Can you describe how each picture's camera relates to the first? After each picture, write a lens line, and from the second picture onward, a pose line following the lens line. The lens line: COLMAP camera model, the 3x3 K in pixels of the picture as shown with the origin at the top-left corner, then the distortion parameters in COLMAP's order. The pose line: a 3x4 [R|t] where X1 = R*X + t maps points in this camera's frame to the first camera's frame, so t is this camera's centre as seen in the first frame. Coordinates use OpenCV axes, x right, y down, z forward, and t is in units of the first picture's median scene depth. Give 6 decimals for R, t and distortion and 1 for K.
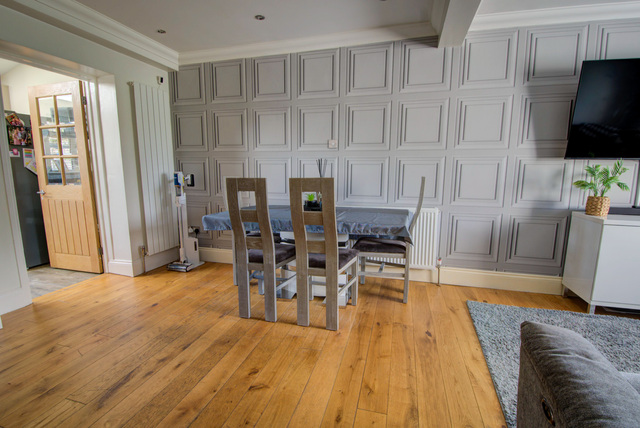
lens RADIAL K [[295.1, 0, 320.0], [0, 295.1, 214.0], [0, 0, 1]] dist [0.000068, -0.017614]
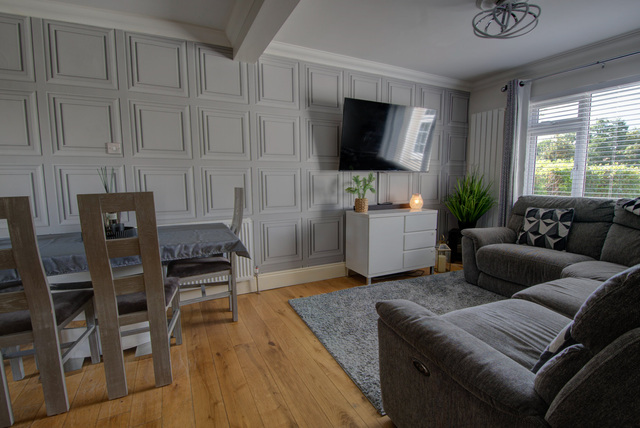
lens RADIAL K [[295.1, 0, 320.0], [0, 295.1, 214.0], [0, 0, 1]] dist [0.000068, -0.017614]
pose [[0.731507, -0.084582, 0.676567, -0.126156], [0.108660, 0.994056, 0.006789, -0.016461], [-0.673120, 0.068550, 0.736350, 0.102996]]
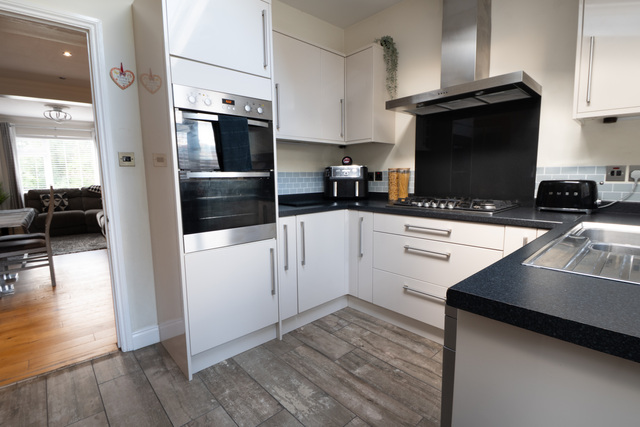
lens RADIAL K [[304.2, 0, 320.0], [0, 304.2, 213.5], [0, 0, 1]] dist [0.000288, -0.000109]
pose [[-0.853146, -0.058091, 0.518428, -0.426660], [0.088425, 0.963297, 0.253455, -0.051152], [-0.514124, 0.262076, -0.816696, 0.309850]]
